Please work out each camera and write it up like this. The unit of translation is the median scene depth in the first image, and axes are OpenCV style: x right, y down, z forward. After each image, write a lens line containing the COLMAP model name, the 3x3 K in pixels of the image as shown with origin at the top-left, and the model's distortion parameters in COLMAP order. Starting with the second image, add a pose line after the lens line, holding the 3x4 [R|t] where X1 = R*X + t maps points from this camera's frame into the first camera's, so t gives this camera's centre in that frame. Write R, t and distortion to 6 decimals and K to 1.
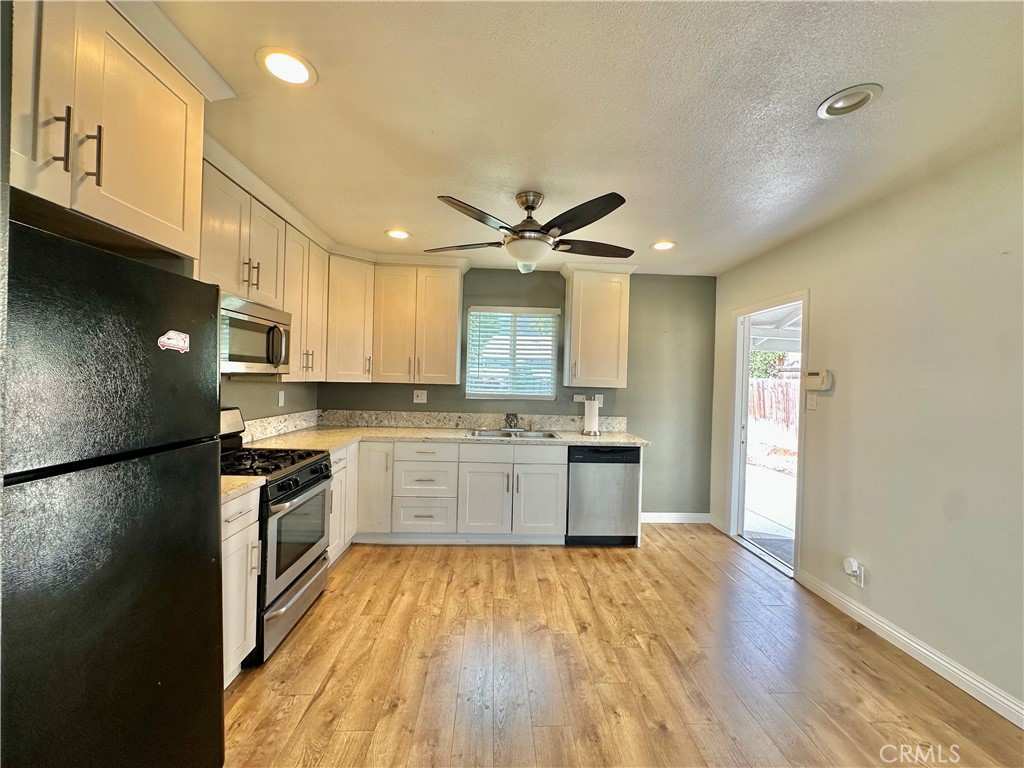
lens RADIAL K [[406.4, 0, 511.2], [0, 406.4, 381.5], [0, 0, 1]] dist [-0.004879, -0.000010]
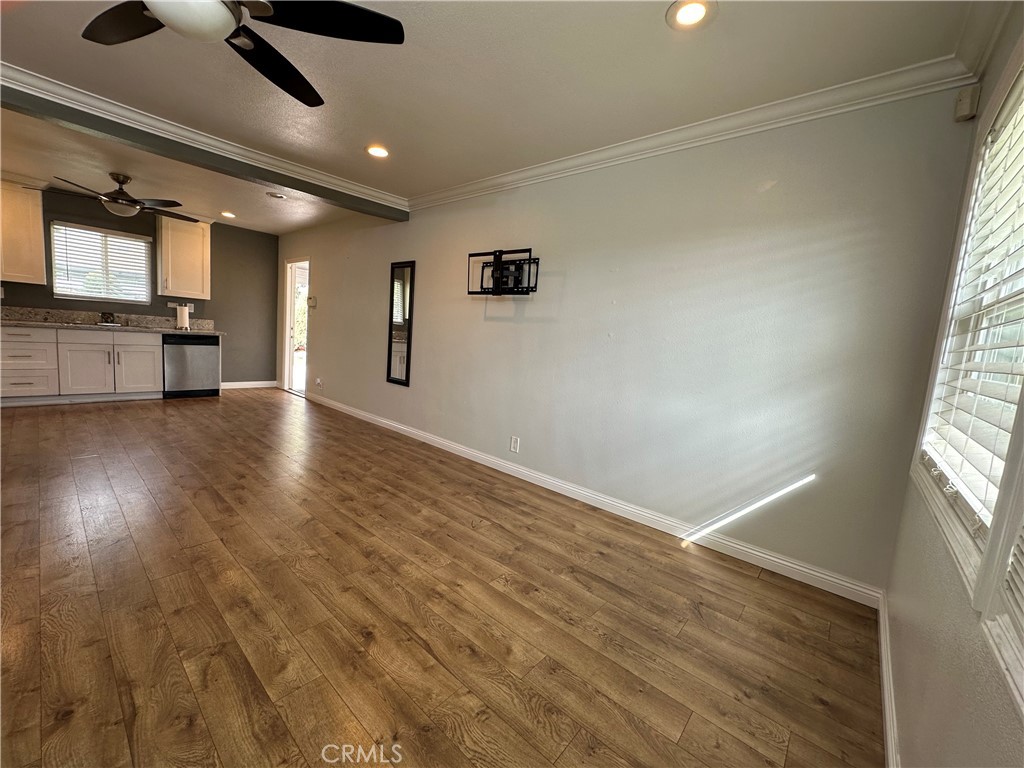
lens RADIAL K [[406.4, 0, 512.9], [0, 406.4, 385.1], [0, 0, 1]] dist [-0.004879, -0.000010]
pose [[0.685107, -0.057324, 0.726184, -0.075178], [-0.060741, 0.988931, 0.135370, 0.064886], [-0.725906, -0.136852, 0.674041, -1.032768]]
